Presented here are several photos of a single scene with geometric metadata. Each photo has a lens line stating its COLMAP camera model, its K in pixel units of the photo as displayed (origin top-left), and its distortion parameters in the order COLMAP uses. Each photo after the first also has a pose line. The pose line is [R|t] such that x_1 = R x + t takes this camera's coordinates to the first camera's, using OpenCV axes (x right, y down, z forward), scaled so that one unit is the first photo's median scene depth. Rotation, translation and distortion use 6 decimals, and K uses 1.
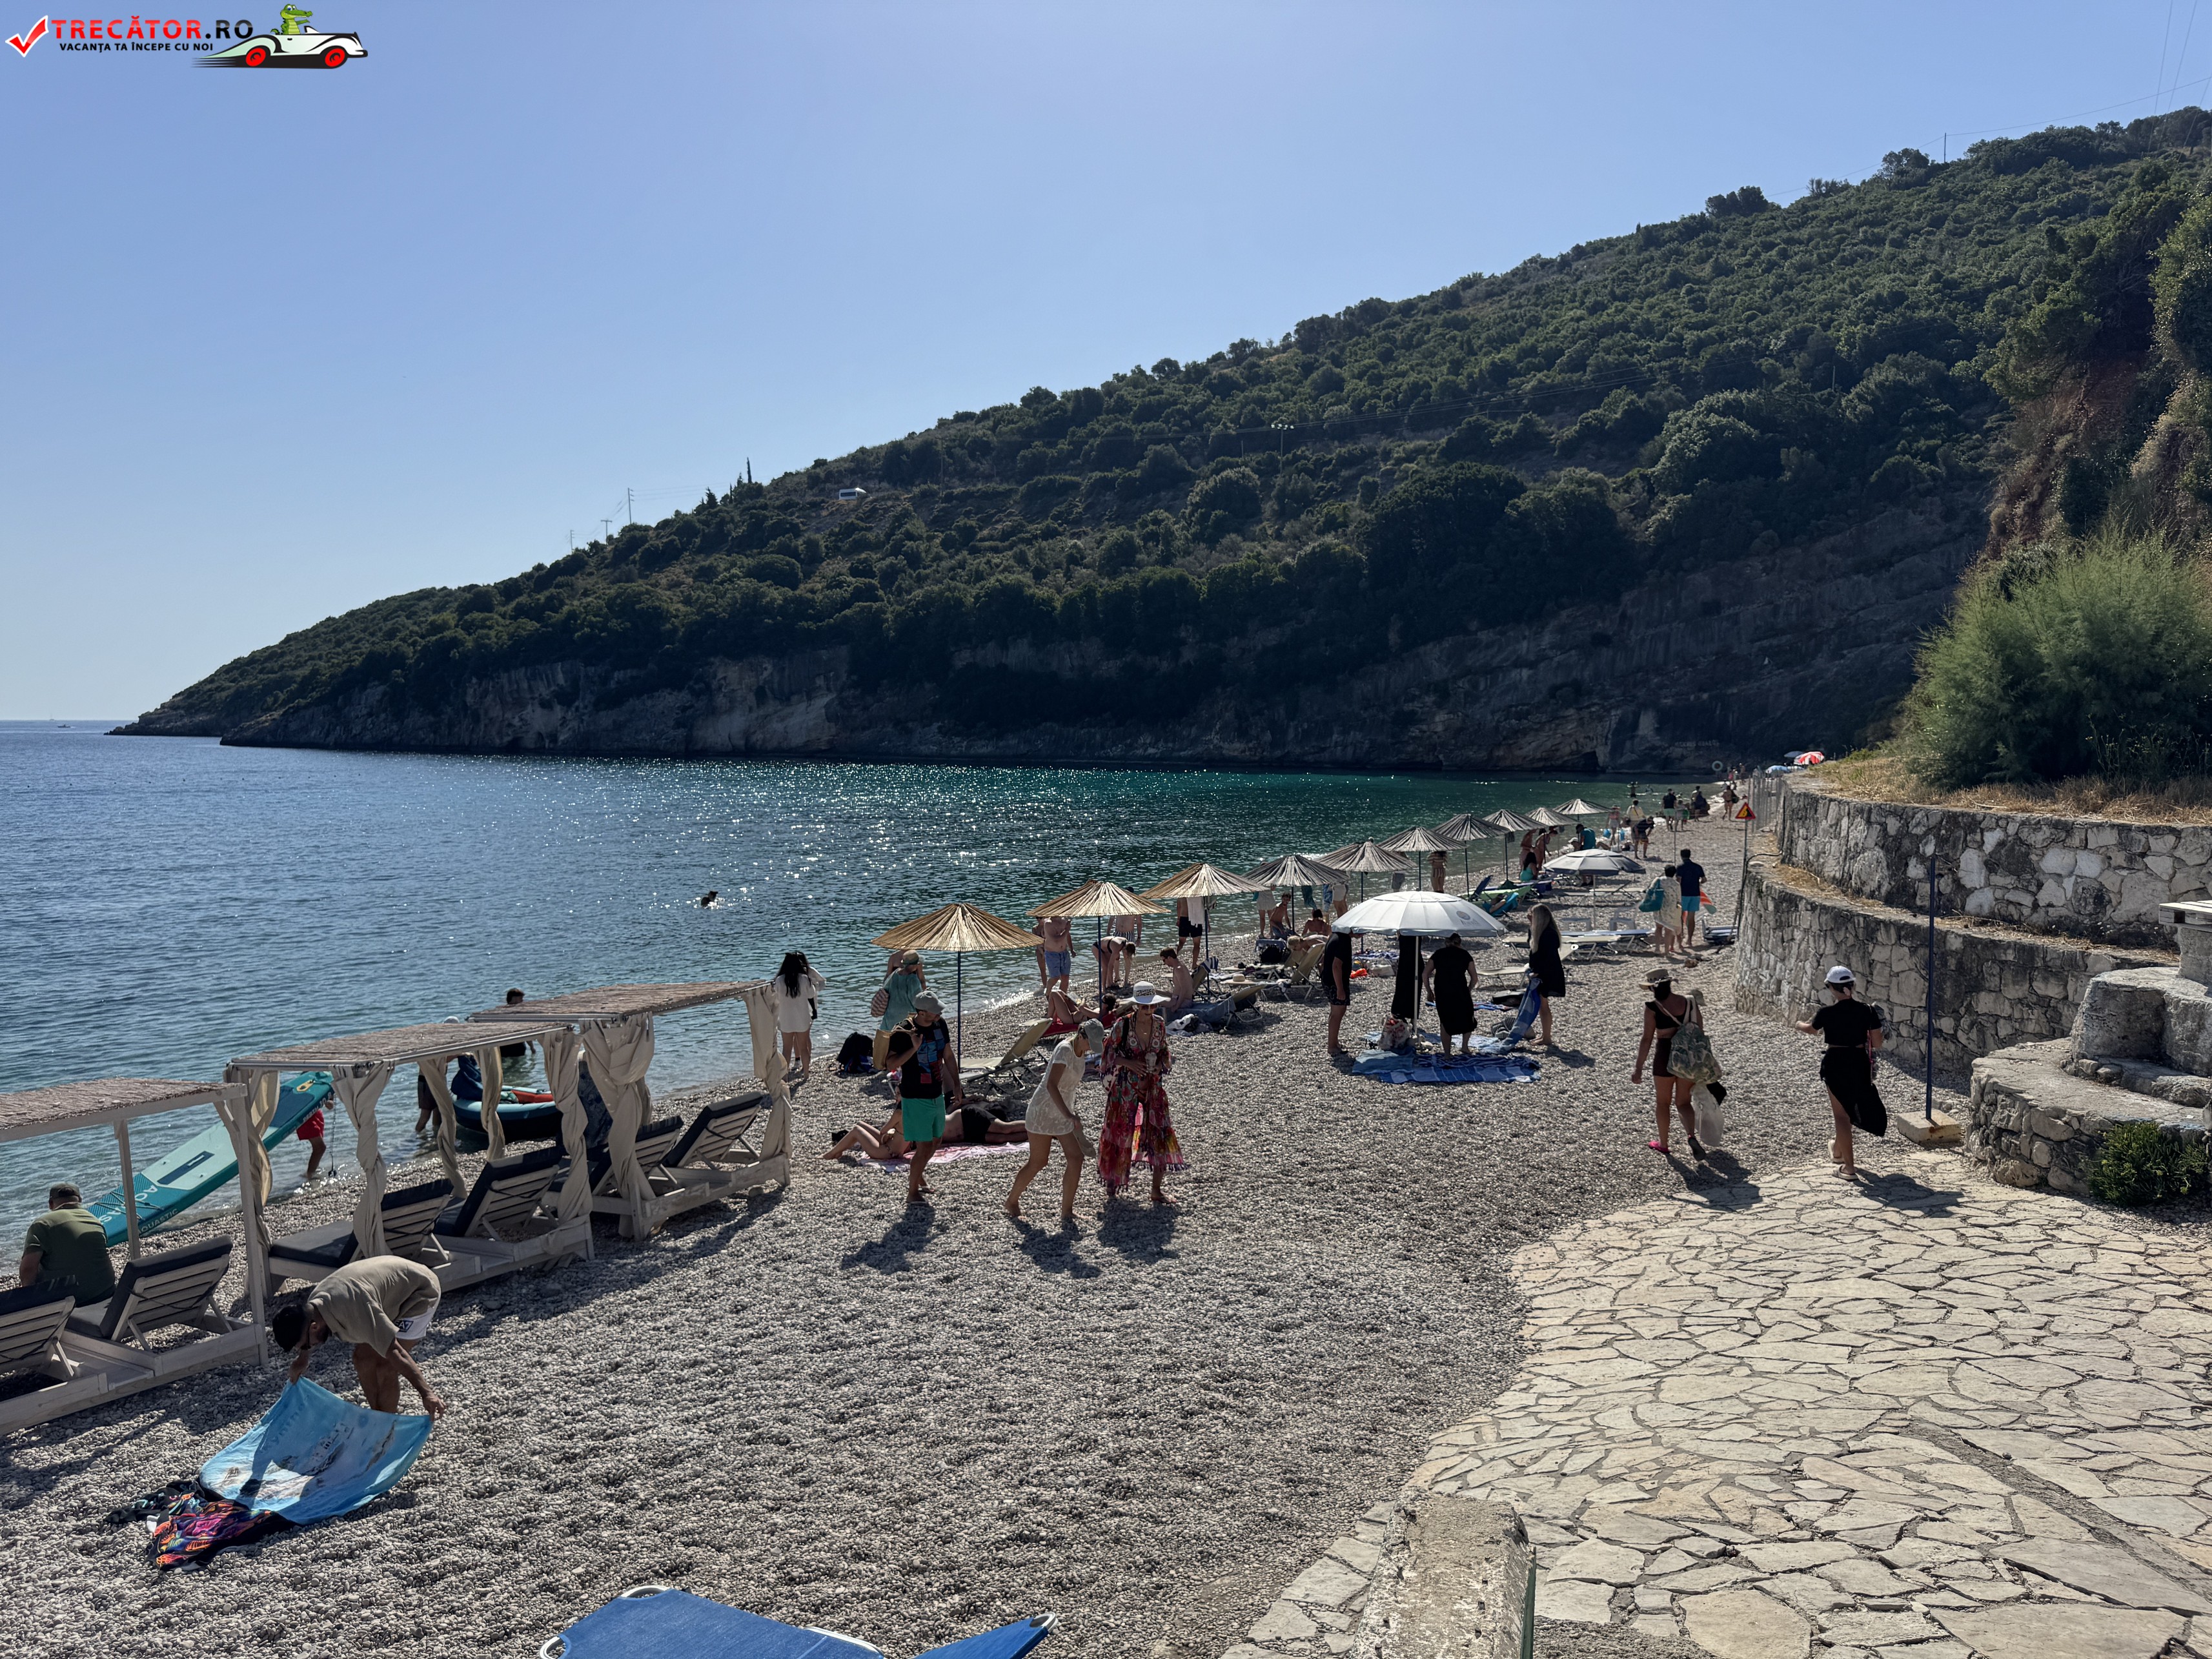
lens RADIAL K [[1575.2, 0, 1109.2], [0, 1575.2, 821.5], [0, 0, 1]] dist [0.134371, -0.205899]
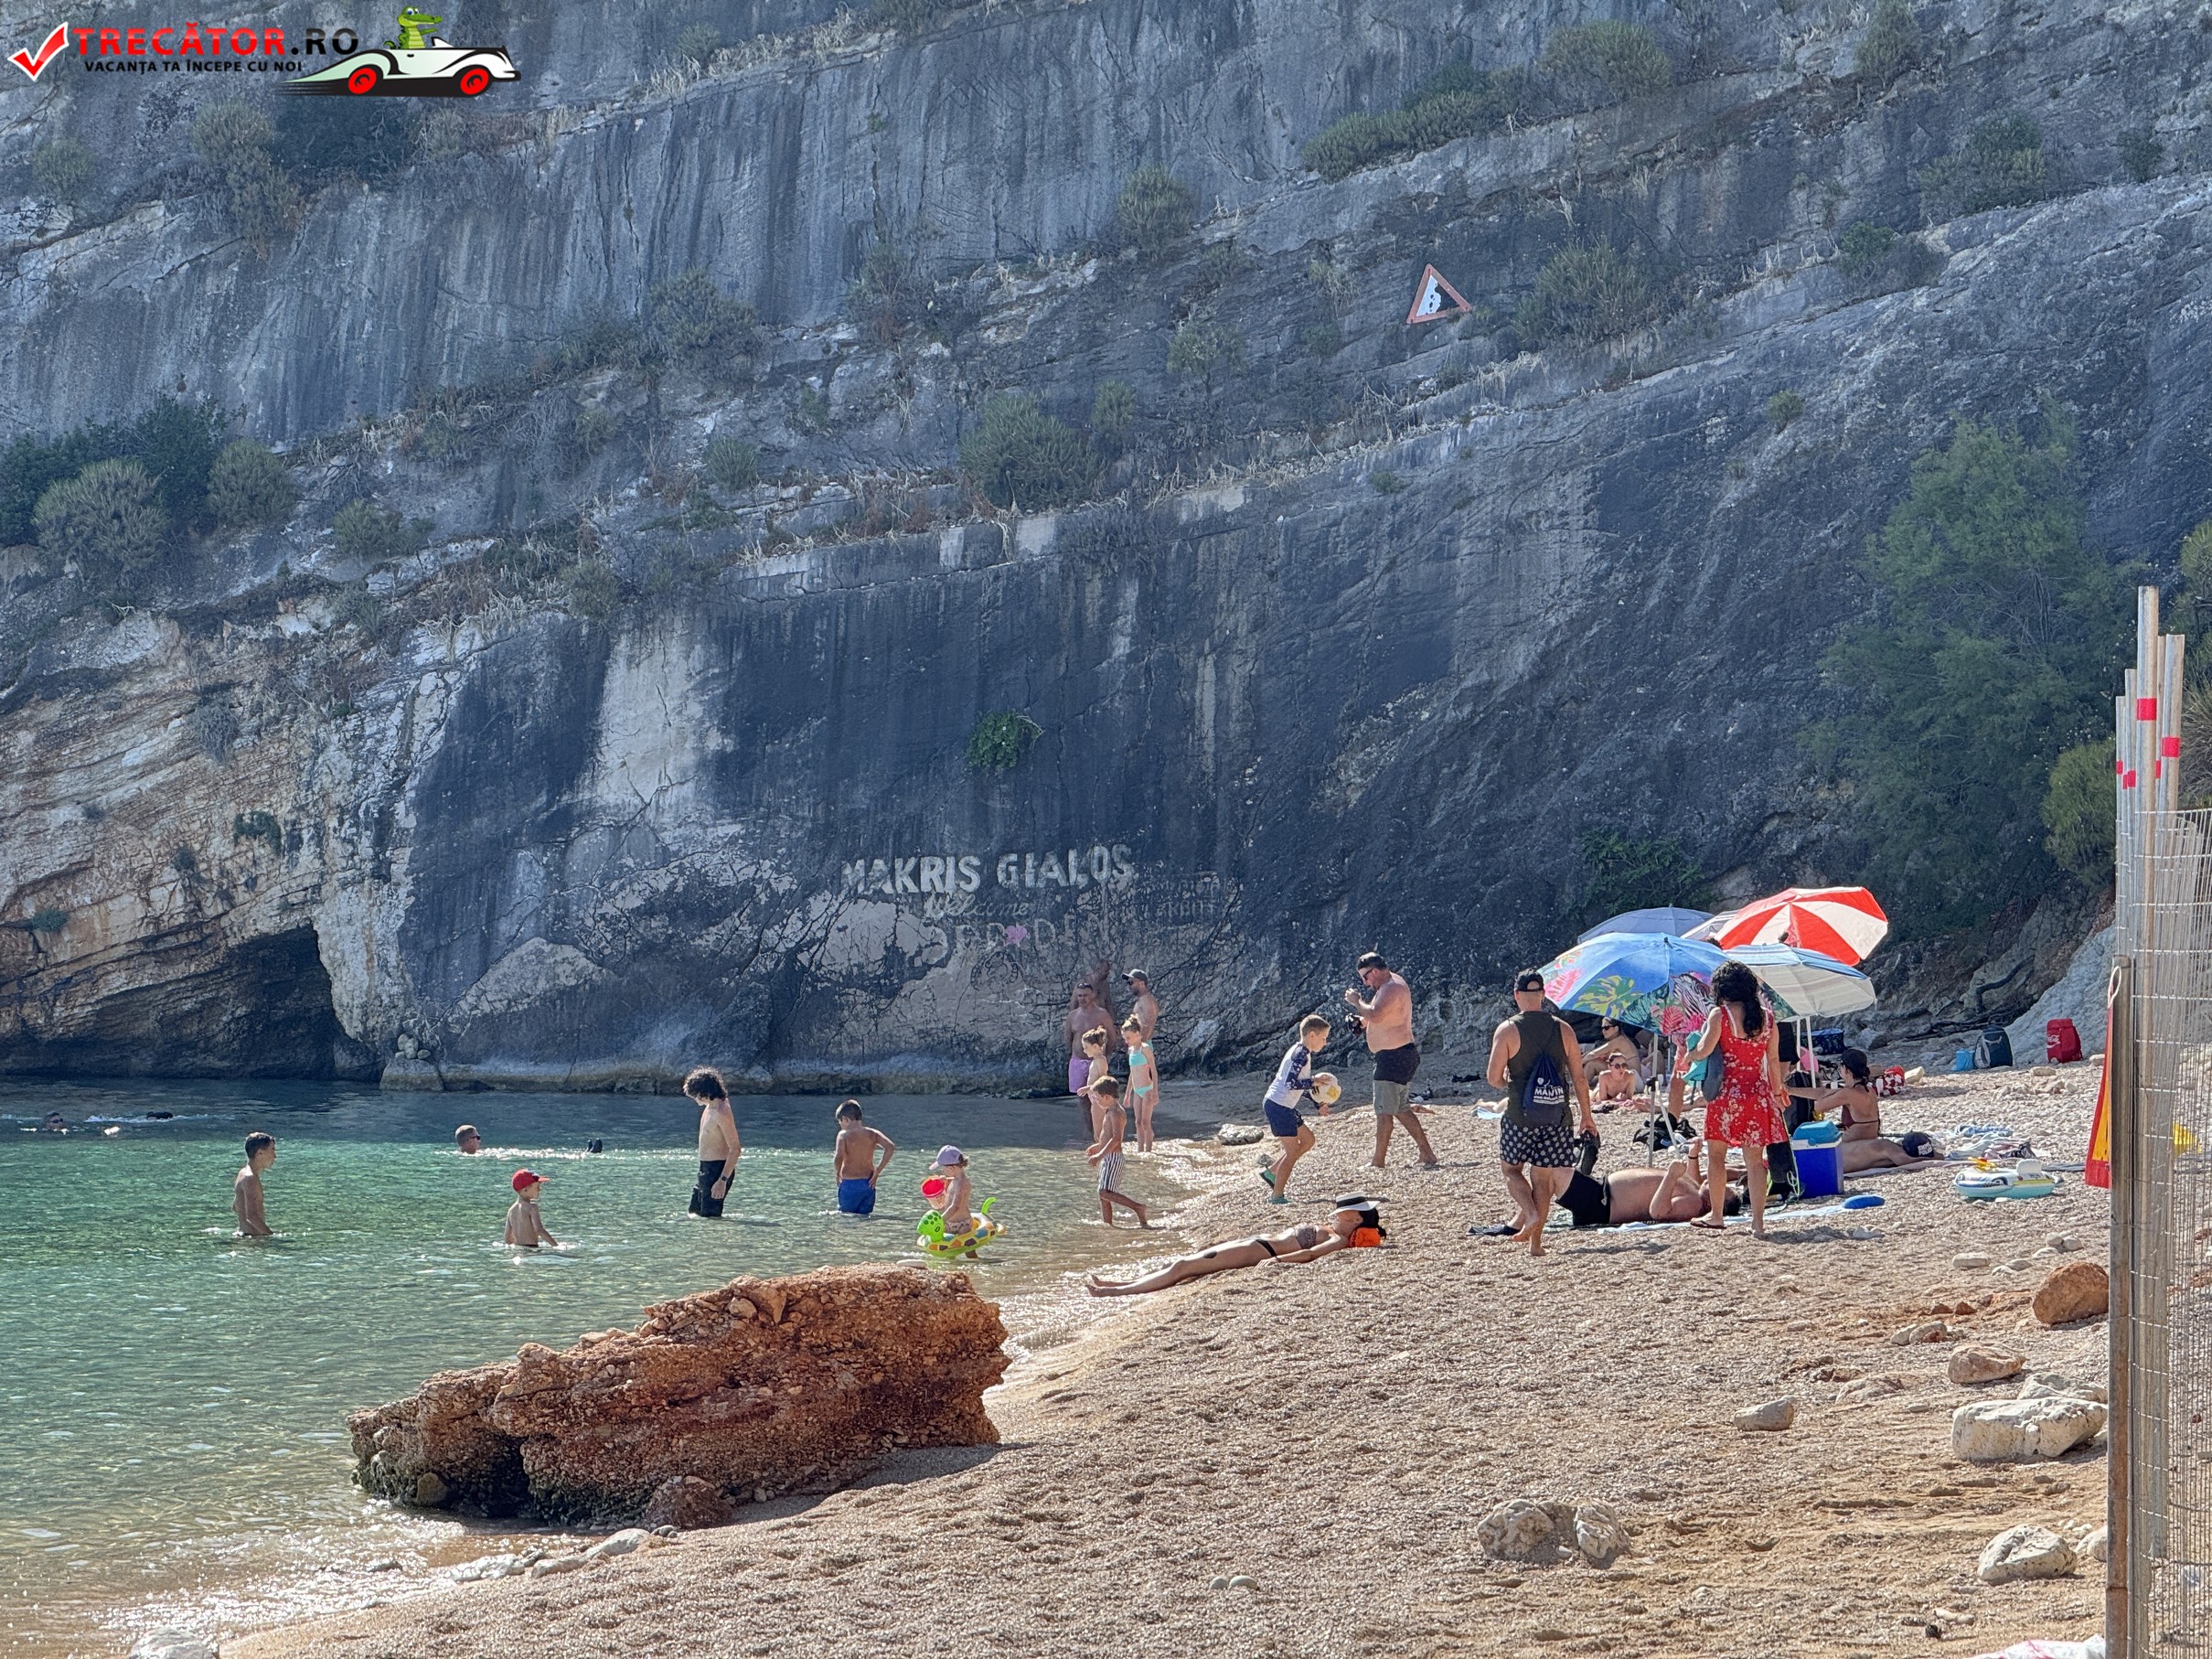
lens RADIAL K [[7911.2, 0, 1106.0], [0, 7911.2, 829.5], [0, 0, 1]] dist [0.240666, 0.992856]
pose [[0.937151, 0.011643, 0.348728, 0.088373], [0.014104, 0.997362, -0.071201, -0.001983], [-0.348638, 0.071645, 0.934515, 0.227543]]
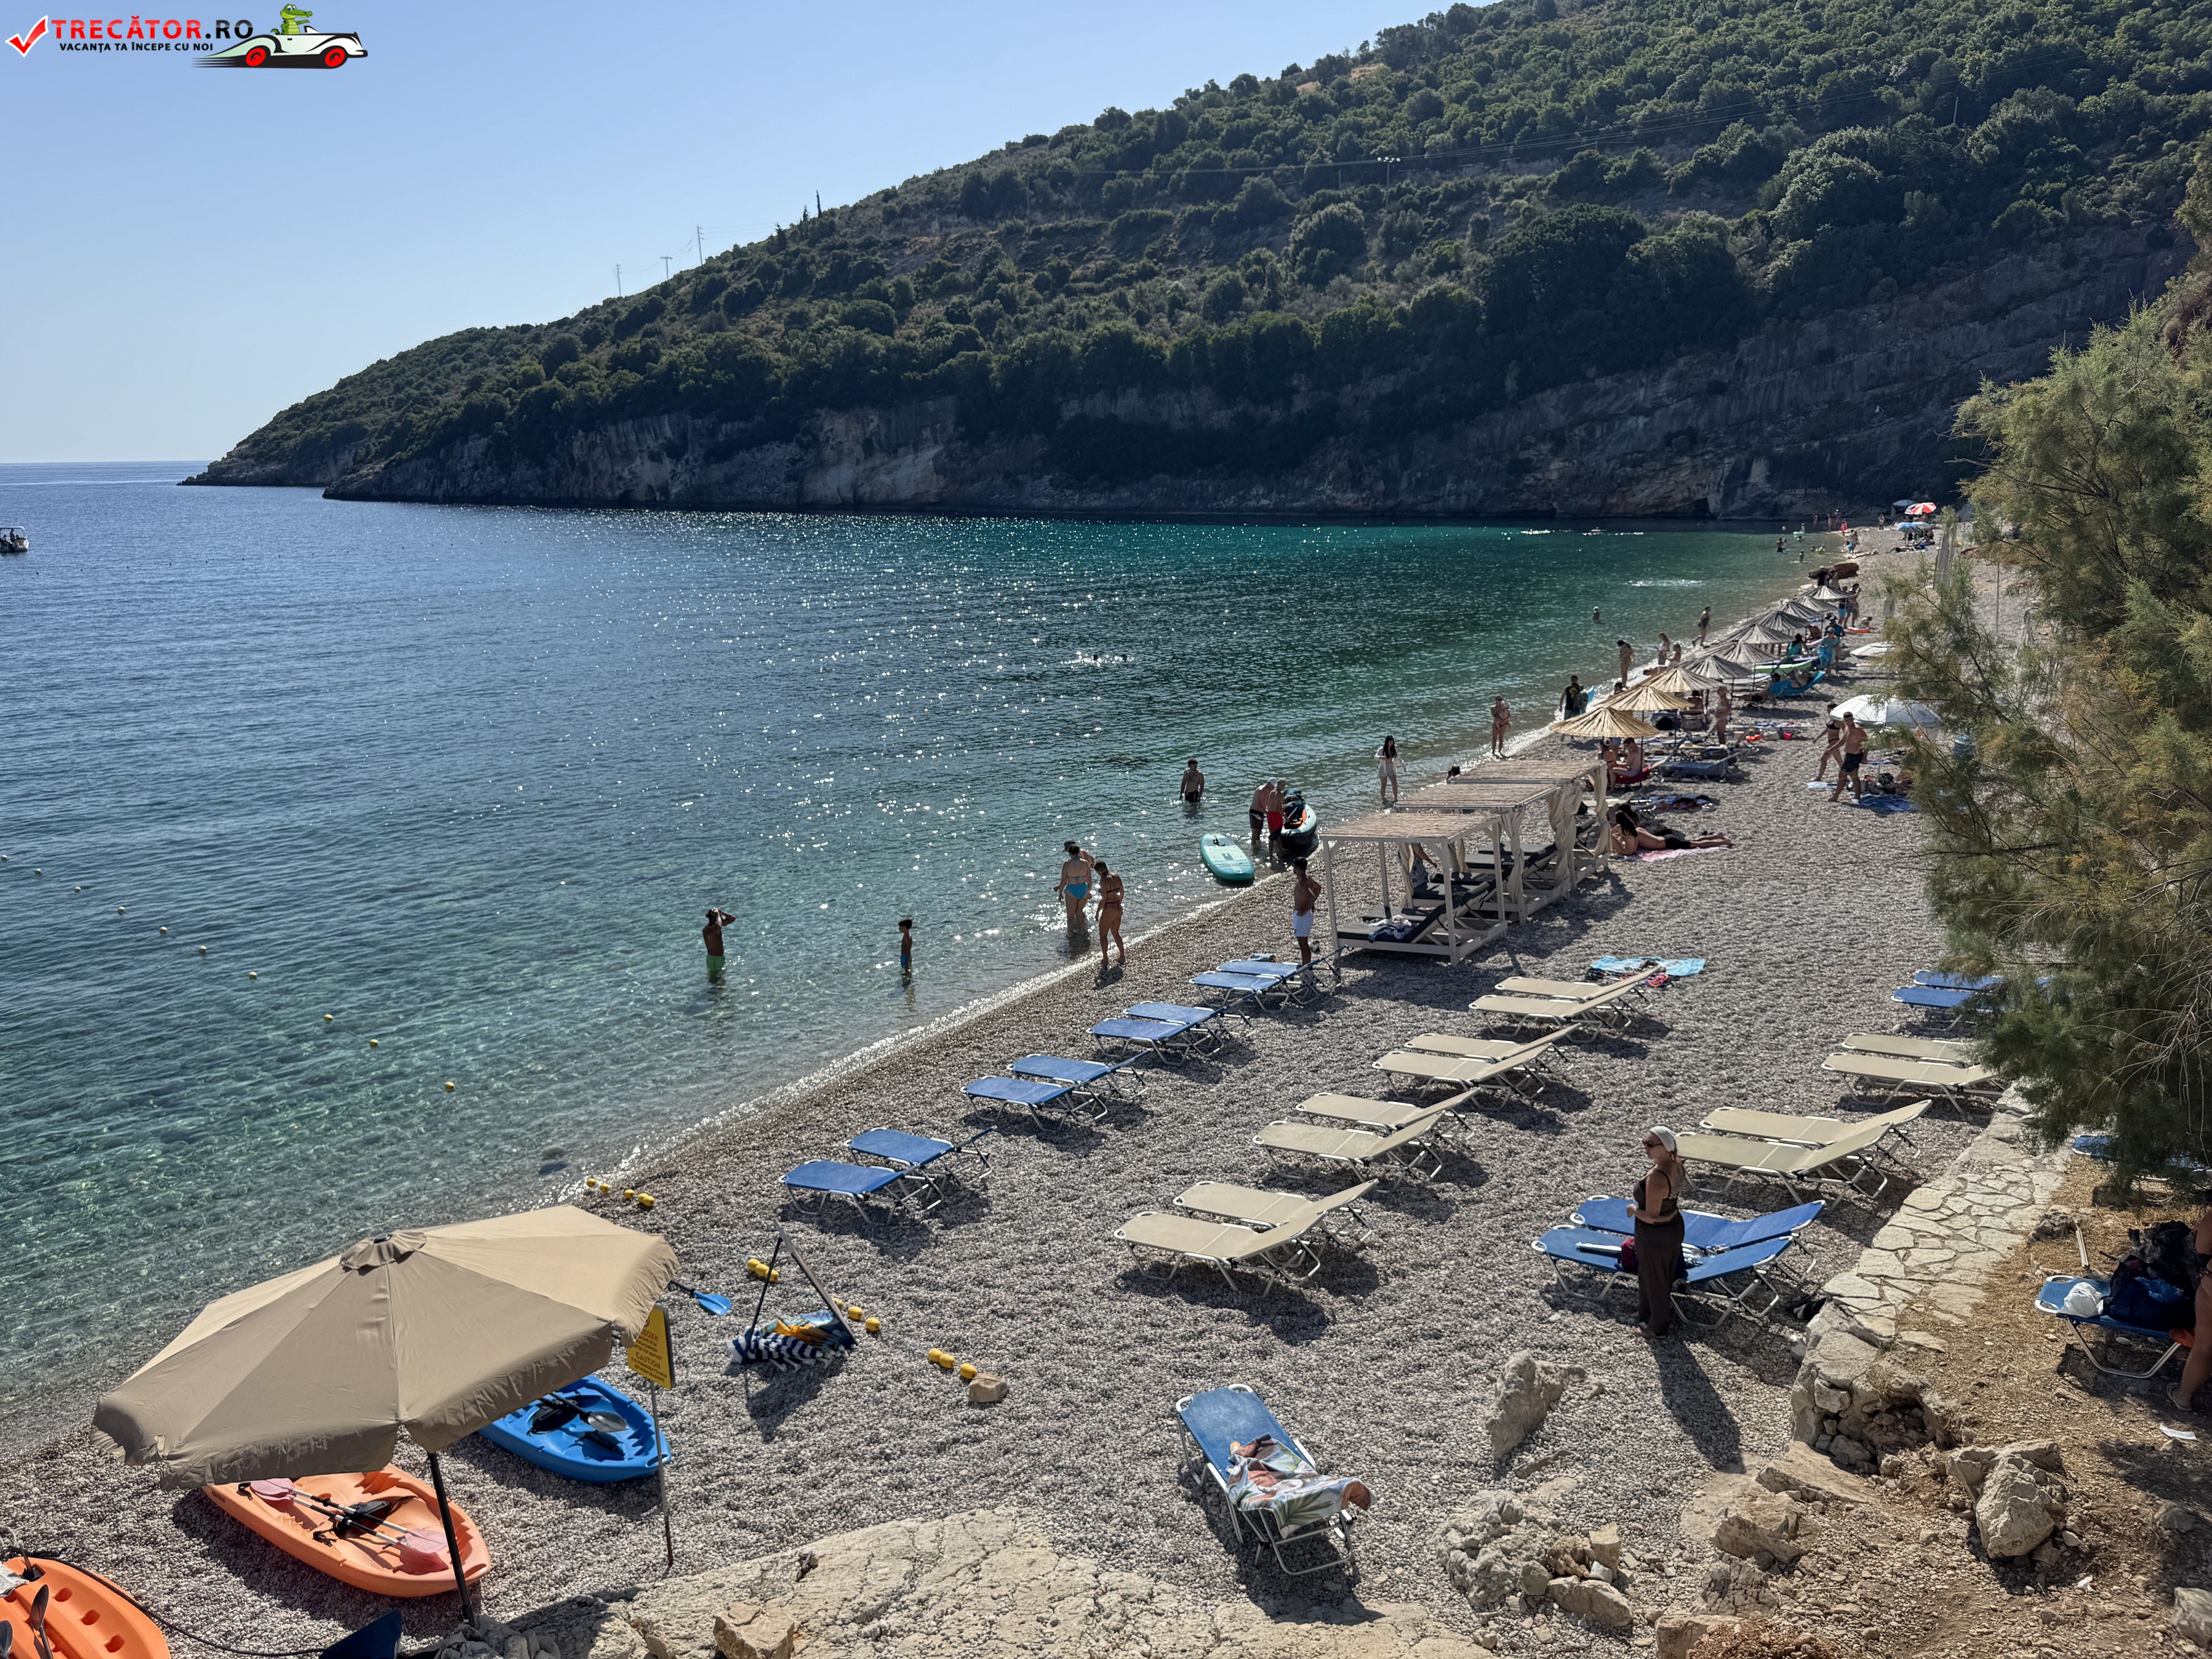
lens RADIAL K [[1605.5, 0, 1106.0], [0, 1605.5, 829.5], [0, 0, 1]] dist [0.012531, -0.010742]
pose [[0.999752, -0.009384, -0.020187, -0.046596], [0.012673, 0.985445, 0.169523, -0.009482], [0.018303, -0.169736, 0.985320, -0.054444]]
